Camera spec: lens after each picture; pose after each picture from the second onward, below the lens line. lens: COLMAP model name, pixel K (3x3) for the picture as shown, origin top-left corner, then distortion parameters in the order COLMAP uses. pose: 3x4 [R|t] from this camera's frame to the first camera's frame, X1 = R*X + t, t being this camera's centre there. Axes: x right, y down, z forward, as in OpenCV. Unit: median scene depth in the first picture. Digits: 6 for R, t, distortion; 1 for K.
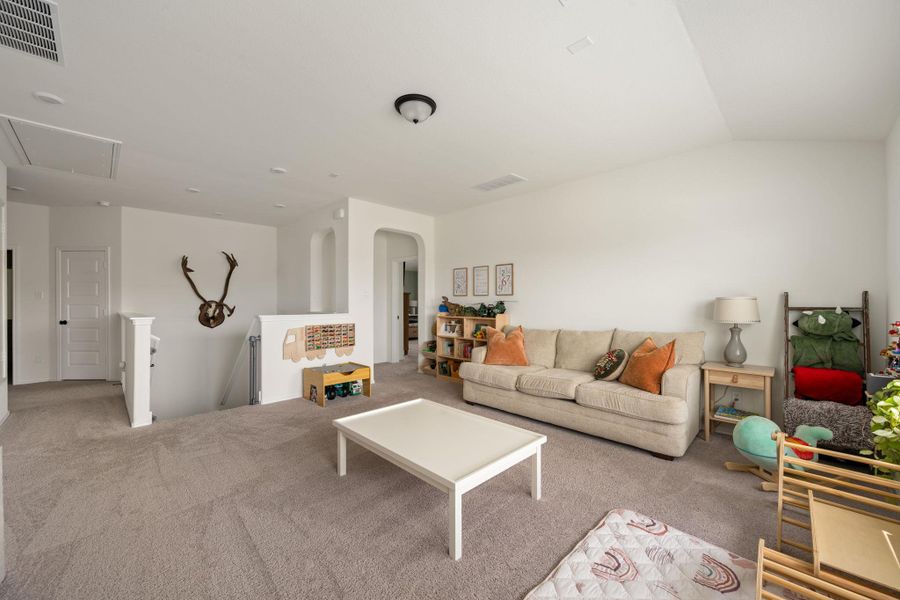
lens RADIAL K [[355.7, 0, 450.5], [0, 355.7, 301.7], [0, 0, 1]] dist [0.000237, -0.000290]
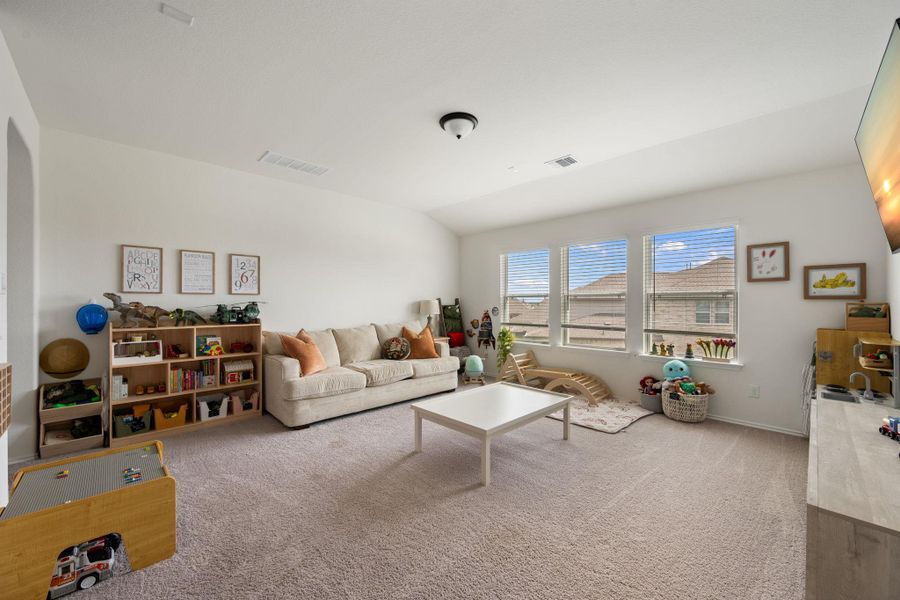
lens RADIAL K [[355.7, 0, 450.5], [0, 355.7, 301.7], [0, 0, 1]] dist [0.000237, -0.000290]
pose [[0.007601, -0.003698, 0.999964, -0.745234], [-0.003618, 0.999987, 0.003726, -0.008244], [-0.999965, -0.003646, 0.007587, 0.638904]]
